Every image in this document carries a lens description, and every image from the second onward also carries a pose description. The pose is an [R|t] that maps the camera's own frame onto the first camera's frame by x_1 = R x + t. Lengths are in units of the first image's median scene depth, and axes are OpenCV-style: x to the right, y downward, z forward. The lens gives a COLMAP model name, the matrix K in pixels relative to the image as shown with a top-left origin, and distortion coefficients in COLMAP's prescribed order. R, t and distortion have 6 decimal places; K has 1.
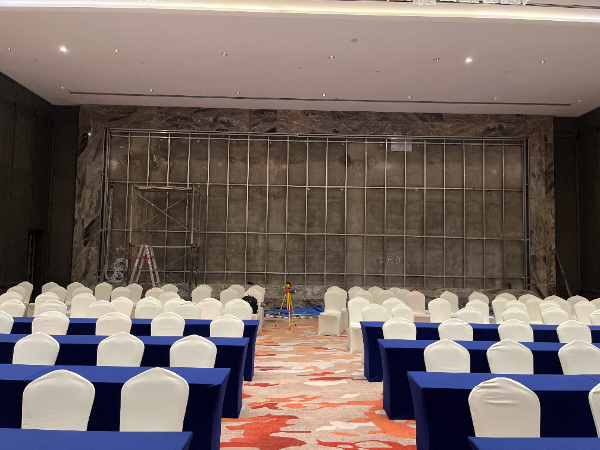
lens RADIAL K [[461.2, 0, 300.0], [0, 461.2, 225.0], [0, 0, 1]] dist [0.005100, -0.005332]
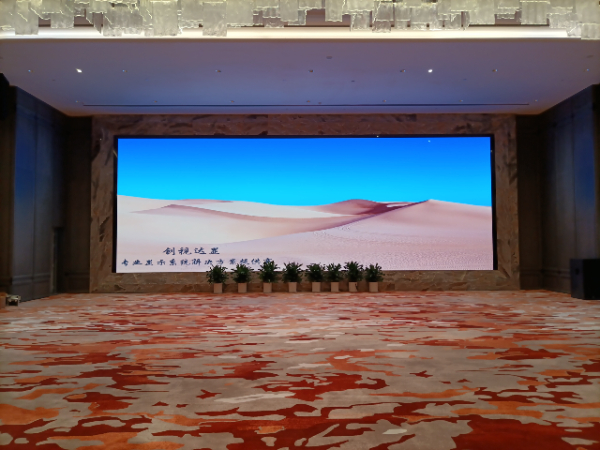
lens RADIAL K [[457.0, 0, 300.0], [0, 457.0, 225.0], [0, 0, 1]] dist [-0.026990, -0.001815]
pose [[0.999668, -0.025109, -0.005735, 0.028003], [0.025214, 0.999503, 0.018910, -0.002020], [0.005258, -0.019049, 0.999805, -0.107252]]
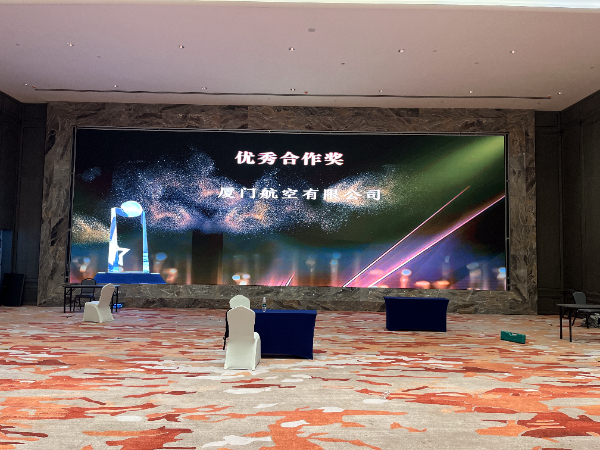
lens RADIAL K [[461.2, 0, 300.0], [0, 461.2, 225.0], [0, 0, 1]] dist [0.005100, -0.005332]
pose [[0.999886, -0.002662, -0.014835, 0.074104], [0.002649, 0.999996, -0.000901, 0.003310], [0.014838, 0.000862, 0.999890, 0.028867]]
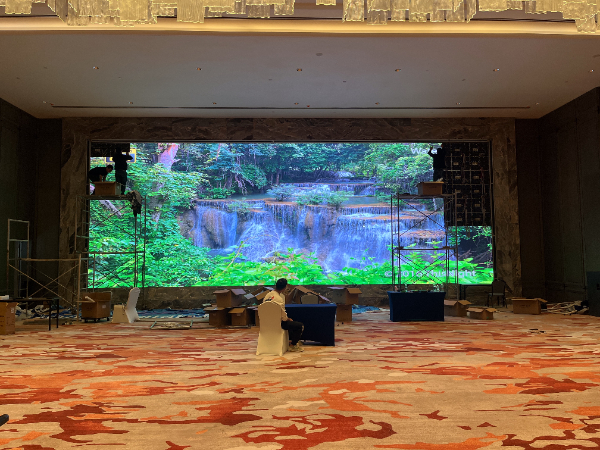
lens RADIAL K [[461.2, 0, 300.0], [0, 461.2, 225.0], [0, 0, 1]] dist [0.005100, -0.005332]
pose [[0.999393, -0.026779, 0.022282, 0.027029], [0.026842, 0.999636, -0.002551, -0.002228], [-0.022206, 0.003147, 0.999748, -0.047181]]
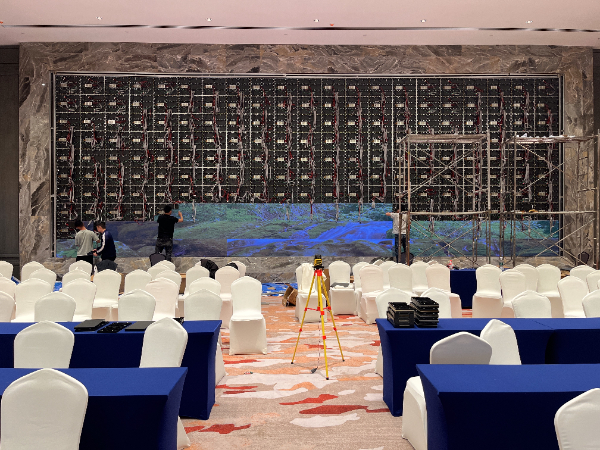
lens RADIAL K [[454.5, 0, 300.0], [0, 454.5, 225.0], [0, 0, 1]] dist [0.070224, -0.118081]
pose [[0.999766, -0.020246, 0.007606, 0.009181], [0.019650, 0.997238, 0.071623, 0.013343], [-0.009035, -0.071456, 0.997403, 0.166989]]
